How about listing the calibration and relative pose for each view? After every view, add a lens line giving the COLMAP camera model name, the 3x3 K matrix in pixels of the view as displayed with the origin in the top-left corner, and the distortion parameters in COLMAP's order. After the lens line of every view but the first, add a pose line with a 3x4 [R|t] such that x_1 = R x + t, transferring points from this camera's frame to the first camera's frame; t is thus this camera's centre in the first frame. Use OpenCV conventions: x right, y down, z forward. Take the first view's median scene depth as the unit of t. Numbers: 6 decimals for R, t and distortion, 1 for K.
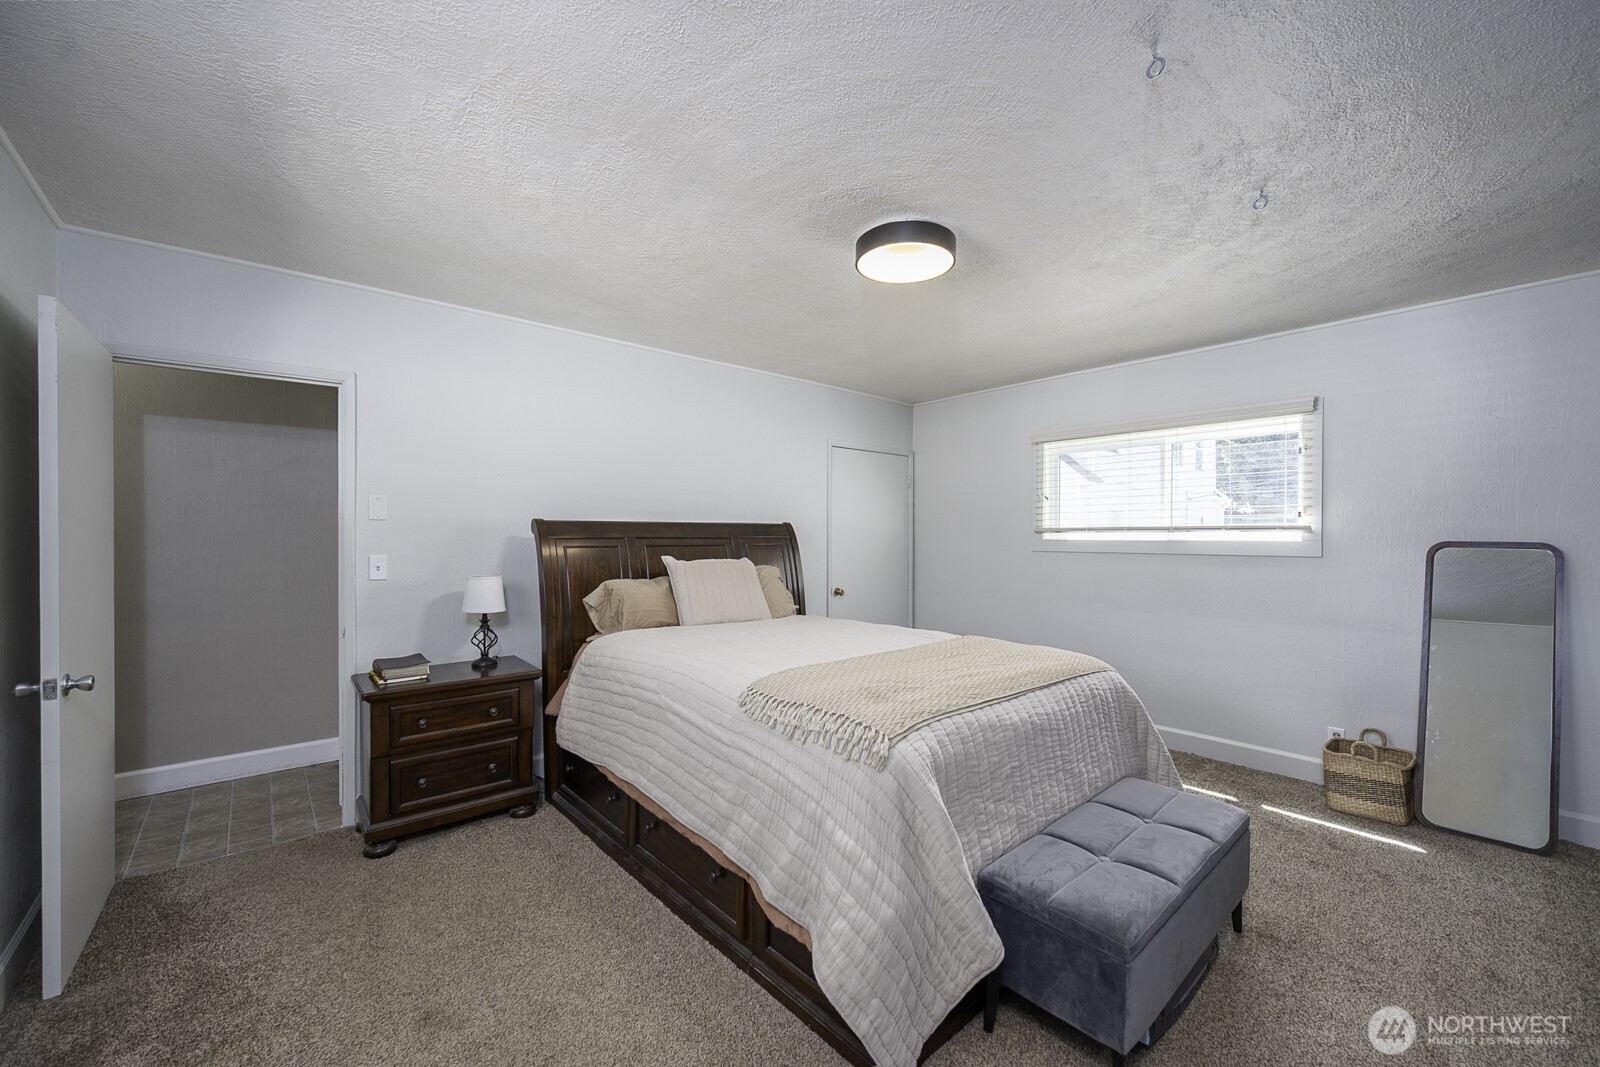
lens RADIAL K [[635.2, 0, 804.2], [0, 635.2, 532.1], [0, 0, 1]] dist [0.000672, 0.000048]
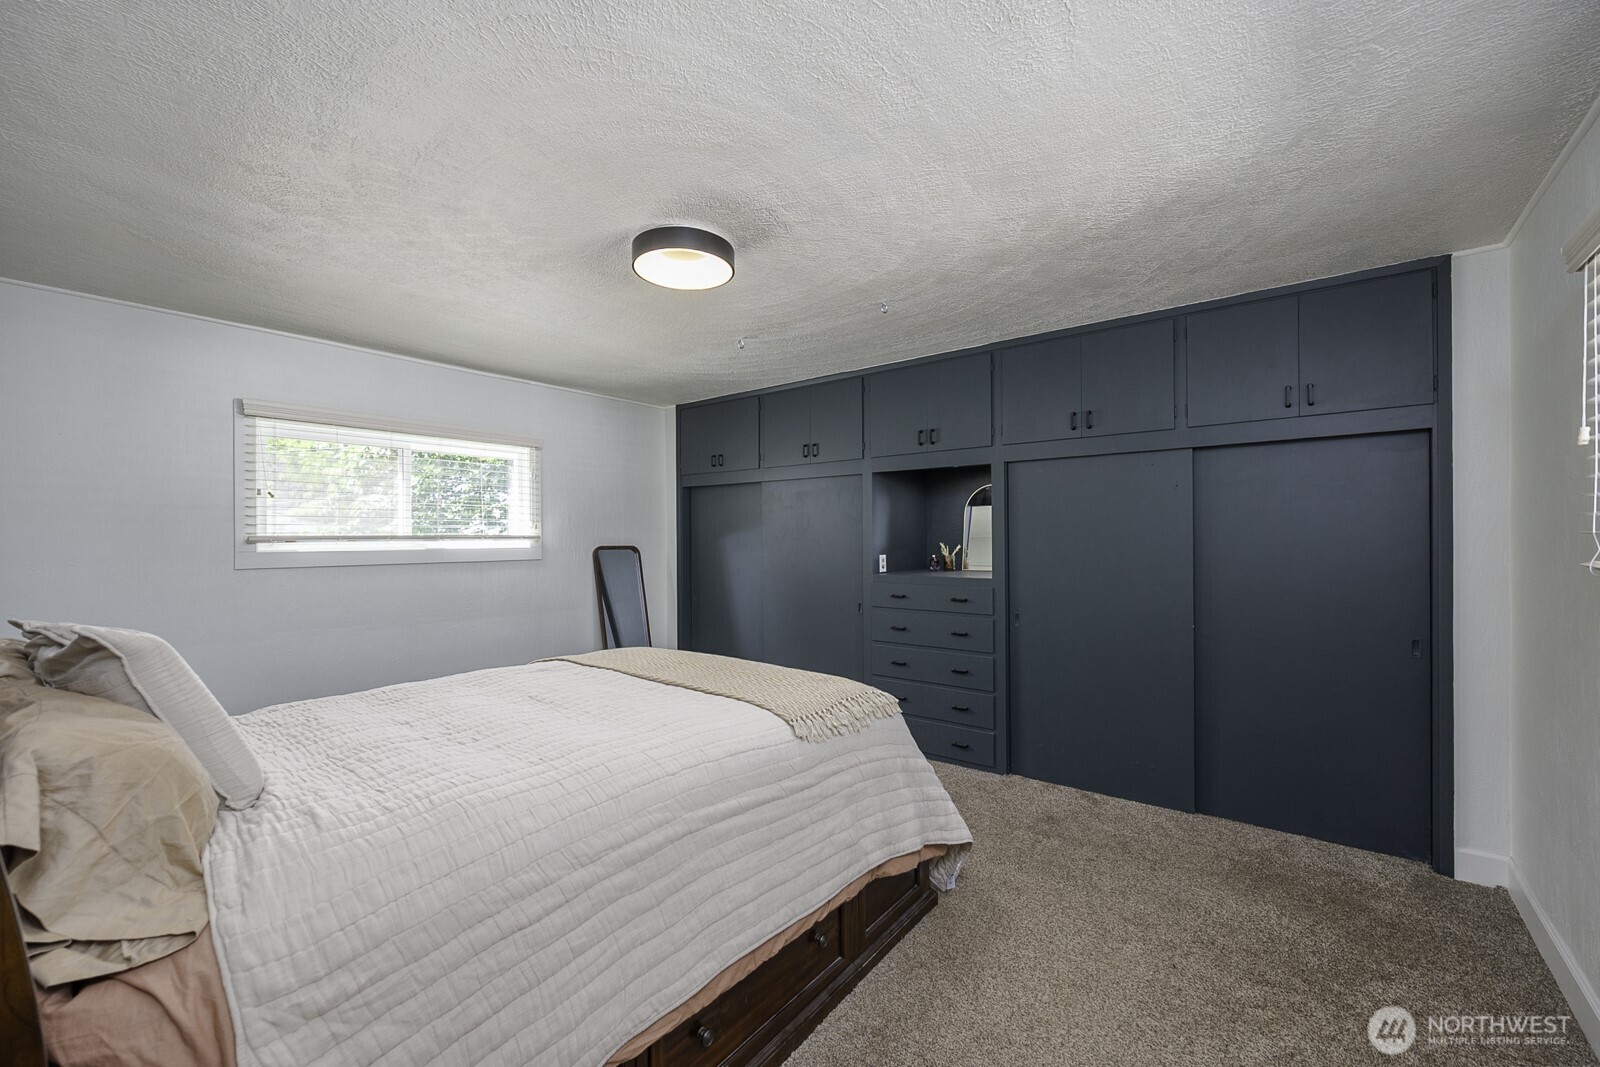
lens RADIAL K [[635.2, 0, 803.5], [0, 635.2, 539.0], [0, 0, 1]] dist [0.000672, 0.000048]
pose [[-0.175952, -0.002298, 0.984396, -0.665129], [0.003788, 0.999988, 0.003011, -0.004739], [-0.984391, 0.004259, -0.175941, 0.790655]]
